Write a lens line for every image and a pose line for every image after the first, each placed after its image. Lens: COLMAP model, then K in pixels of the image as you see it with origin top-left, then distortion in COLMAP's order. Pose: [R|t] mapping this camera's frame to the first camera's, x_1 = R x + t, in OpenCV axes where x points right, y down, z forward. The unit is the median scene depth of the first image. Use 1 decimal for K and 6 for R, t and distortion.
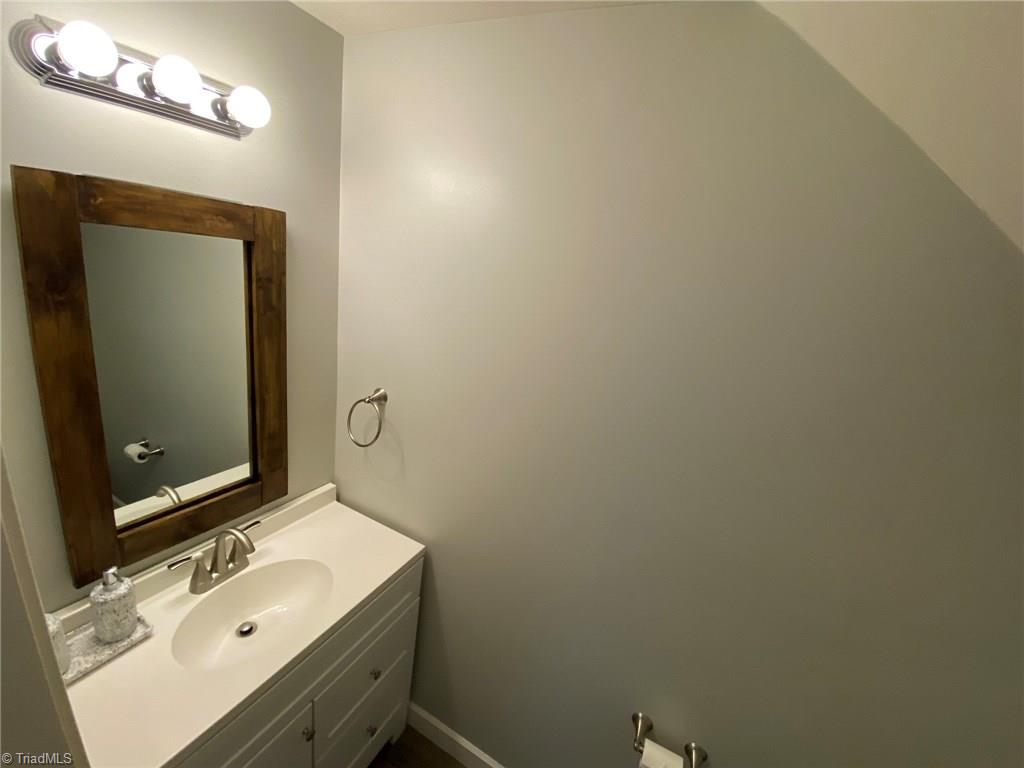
lens RADIAL K [[423.4, 0, 523.2], [0, 423.4, 380.0], [0, 0, 1]] dist [0.002700, -0.012383]
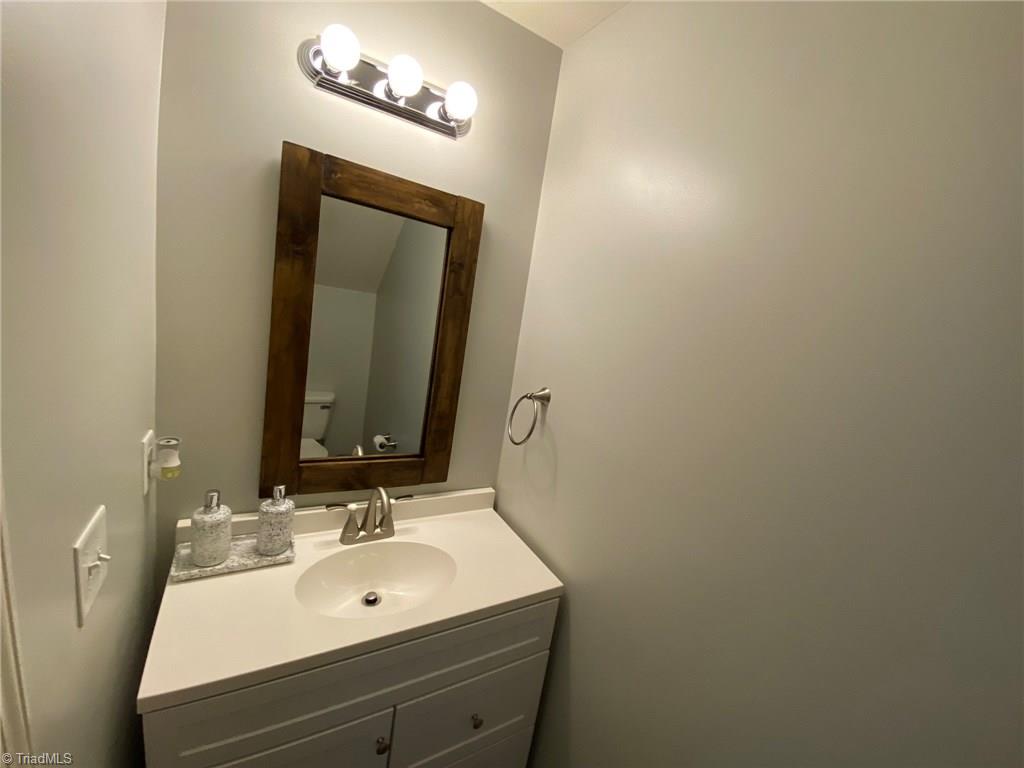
lens RADIAL K [[416.9, 0, 521.5], [0, 416.9, 382.1], [0, 0, 1]] dist [0.019899, -0.020498]
pose [[0.846681, 0.079855, -0.526075, 0.117299], [-0.180154, 0.973305, -0.142204, 0.183070], [0.500675, 0.215176, 0.838465, 0.257773]]
